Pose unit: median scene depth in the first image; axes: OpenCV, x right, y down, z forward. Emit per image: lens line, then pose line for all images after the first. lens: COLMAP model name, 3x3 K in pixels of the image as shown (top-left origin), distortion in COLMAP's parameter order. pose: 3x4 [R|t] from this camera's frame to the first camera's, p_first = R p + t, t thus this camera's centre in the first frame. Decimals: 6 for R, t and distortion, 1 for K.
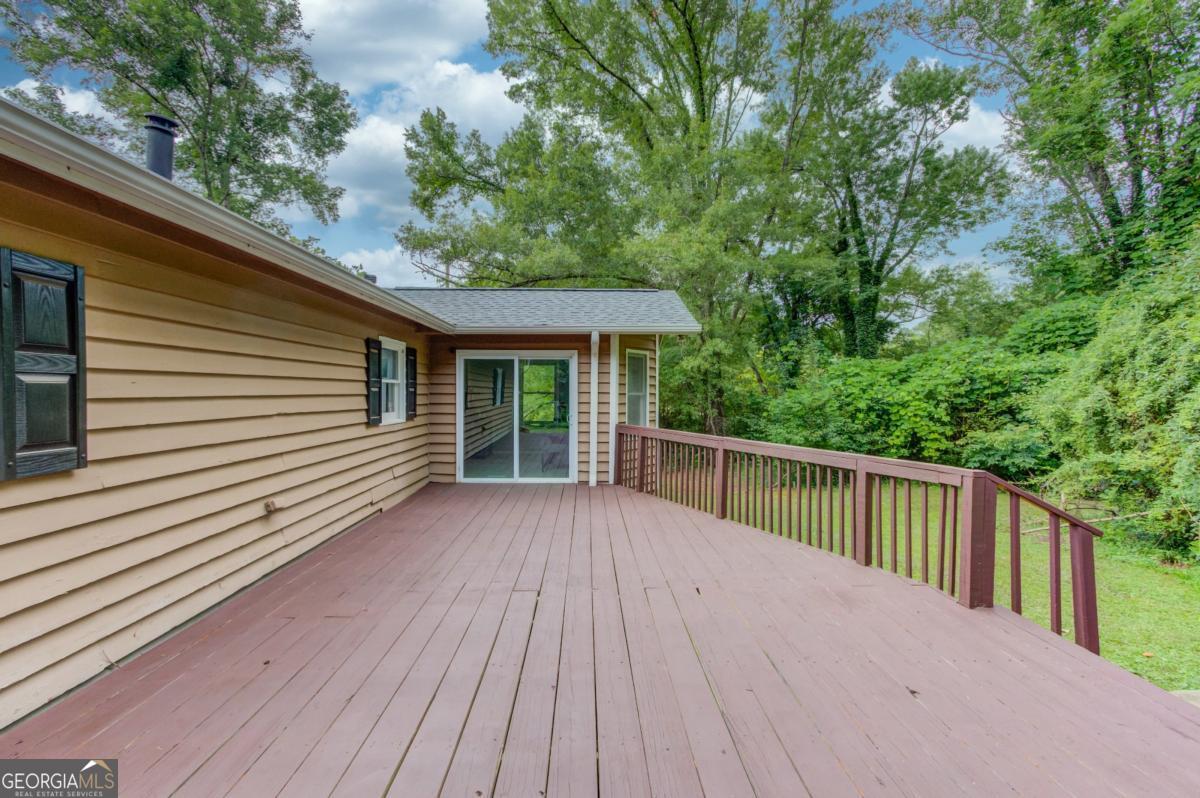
lens RADIAL K [[565.6, 0, 596.8], [0, 565.6, 395.4], [0, 0, 1]] dist [-0.001709, -0.000620]
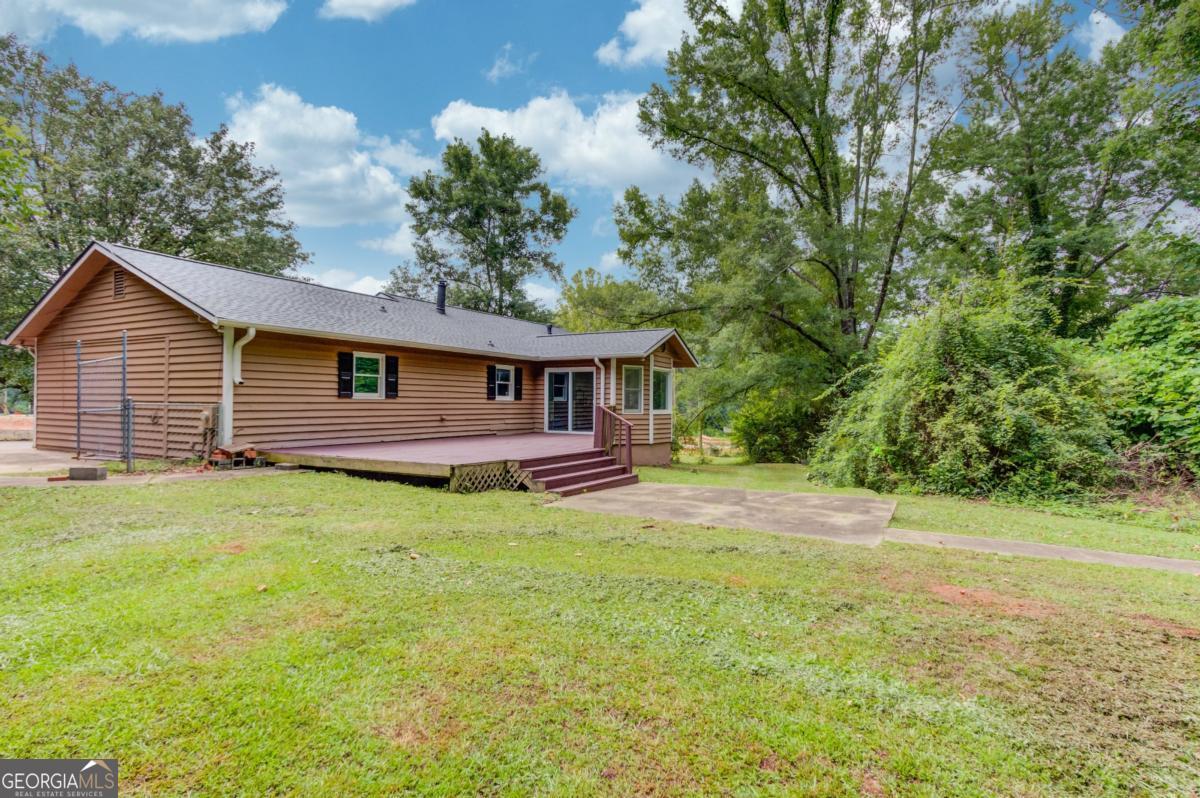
lens RADIAL K [[571.8, 0, 606.8], [0, 571.8, 399.2], [0, 0, 1]] dist [-0.002692, -0.000256]
pose [[0.874119, -0.001941, -0.485708, 0.501459], [-0.006877, 0.999842, -0.016373, 0.034052], [0.485663, 0.017653, 0.873968, -0.366346]]
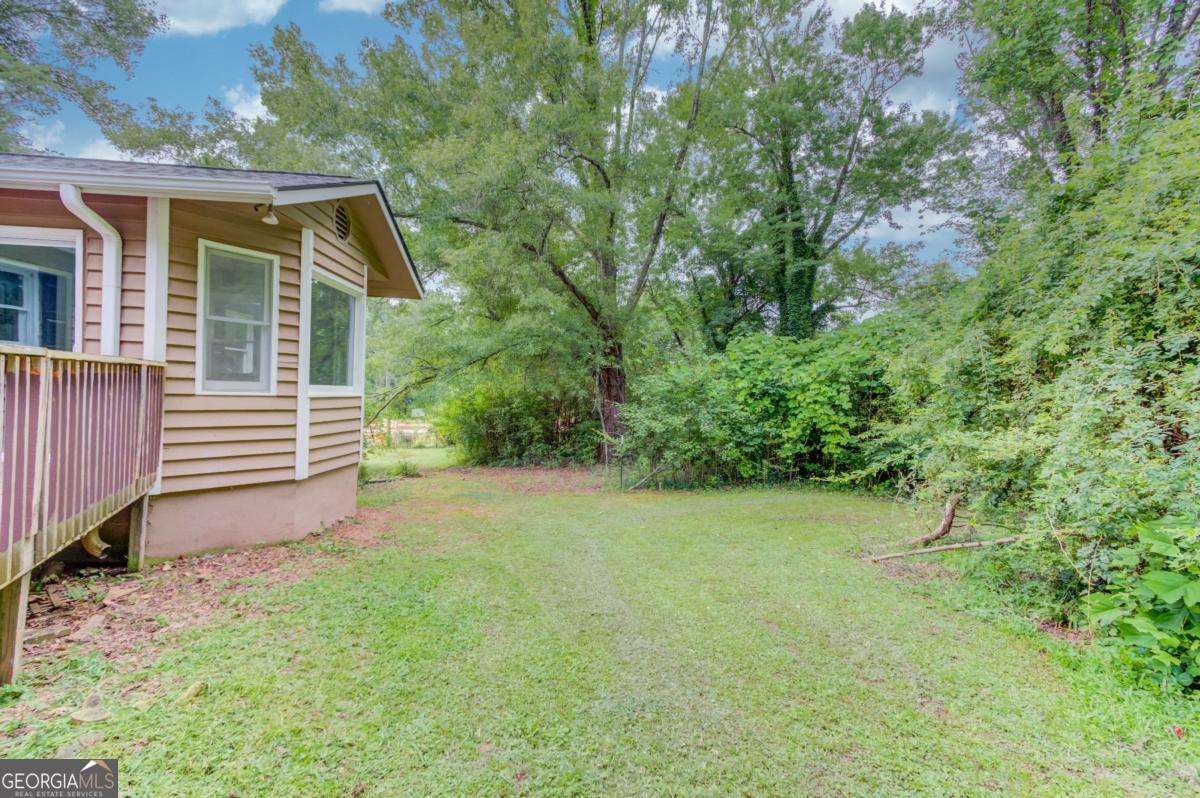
lens RADIAL K [[571.8, 0, 606.8], [0, 571.8, 399.2], [0, 0, 1]] dist [-0.002692, -0.000256]
pose [[0.999173, 0.029292, 0.028197, 0.252632], [-0.029386, 0.999564, 0.002943, 0.038521], [-0.028099, -0.003769, 0.999598, 0.207723]]
